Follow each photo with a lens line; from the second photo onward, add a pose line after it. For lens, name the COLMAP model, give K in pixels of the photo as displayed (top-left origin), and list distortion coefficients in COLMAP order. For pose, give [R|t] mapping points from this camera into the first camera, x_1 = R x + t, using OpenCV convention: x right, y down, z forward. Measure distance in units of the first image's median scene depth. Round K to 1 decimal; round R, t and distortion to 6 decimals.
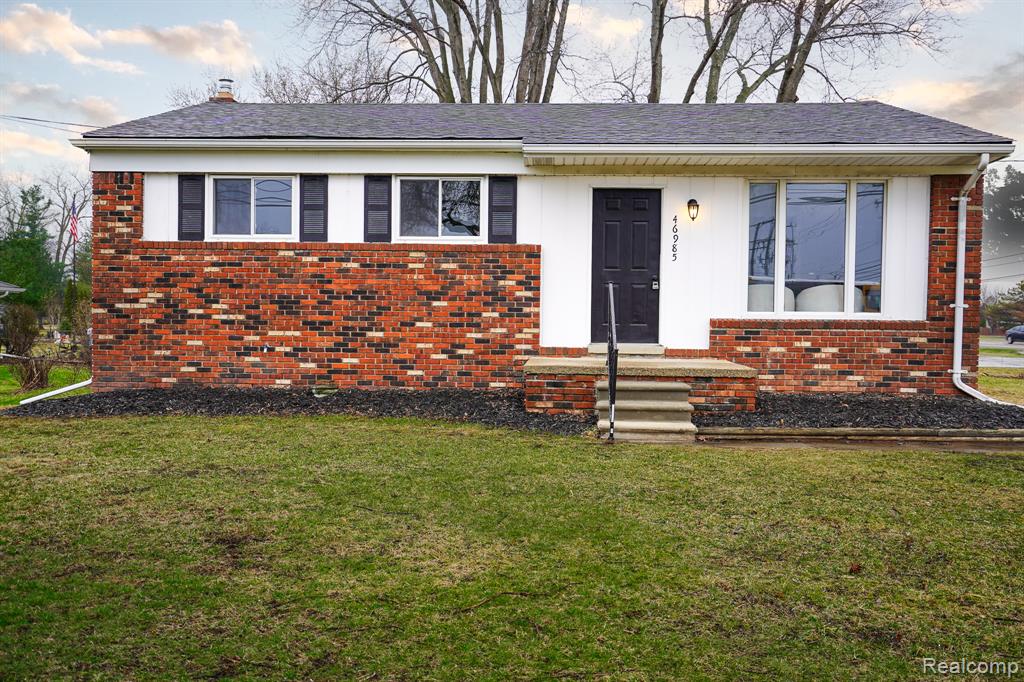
lens RADIAL K [[881.6, 0, 505.7], [0, 881.6, 332.4], [0, 0, 1]] dist [0.013441, -0.001494]
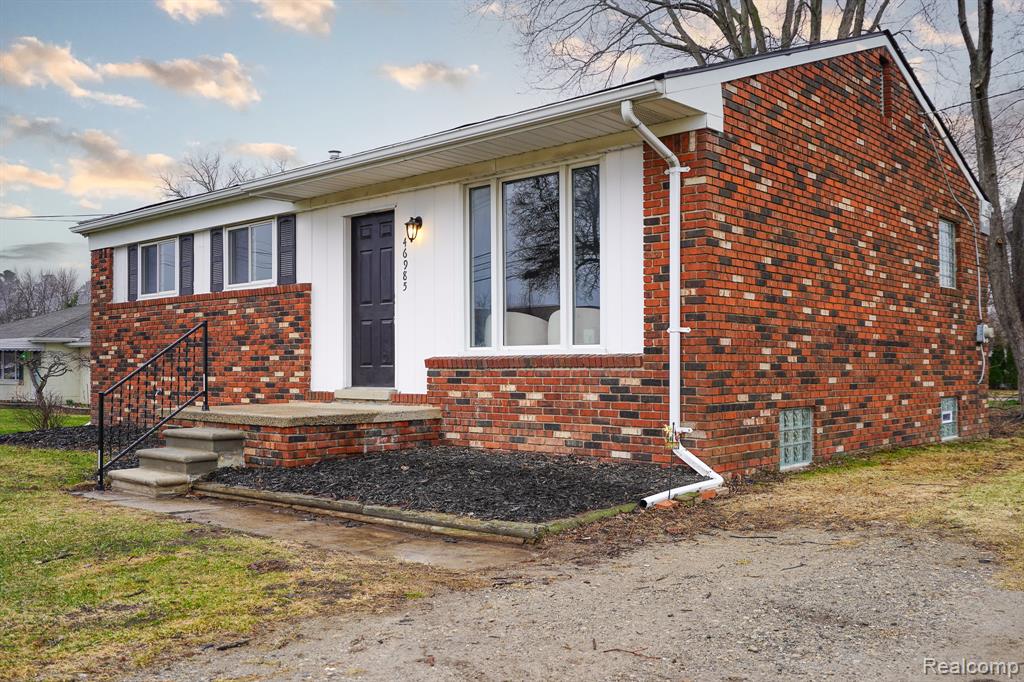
lens RADIAL K [[881.6, 0, 507.1], [0, 881.6, 352.0], [0, 0, 1]] dist [0.013441, -0.001494]
pose [[0.790983, -0.025132, -0.611321, 0.787622], [0.005442, 0.999405, -0.034045, 0.007918], [0.611814, 0.023603, 0.790650, 0.385618]]
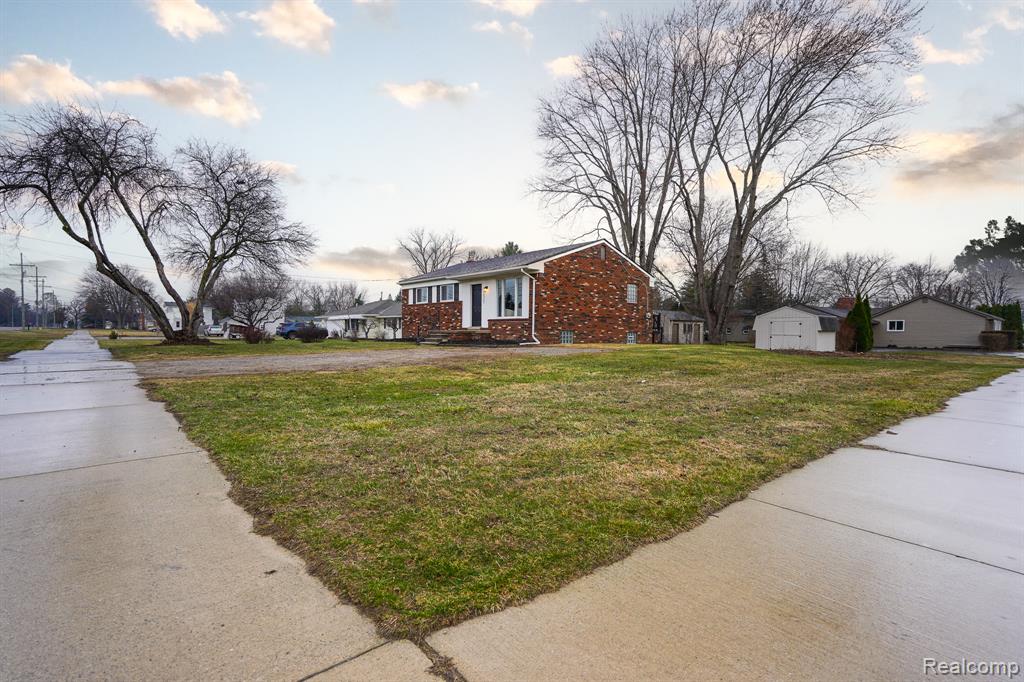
lens RADIAL K [[460.2, 0, 512.2], [0, 460.2, 343.4], [0, 0, 1]] dist [-0.004515, 0.001223]
pose [[0.712455, 0.012914, -0.701599, 1.593074], [-0.010582, 0.999915, 0.007660, 0.066401], [0.701638, 0.001967, 0.712531, -0.259829]]
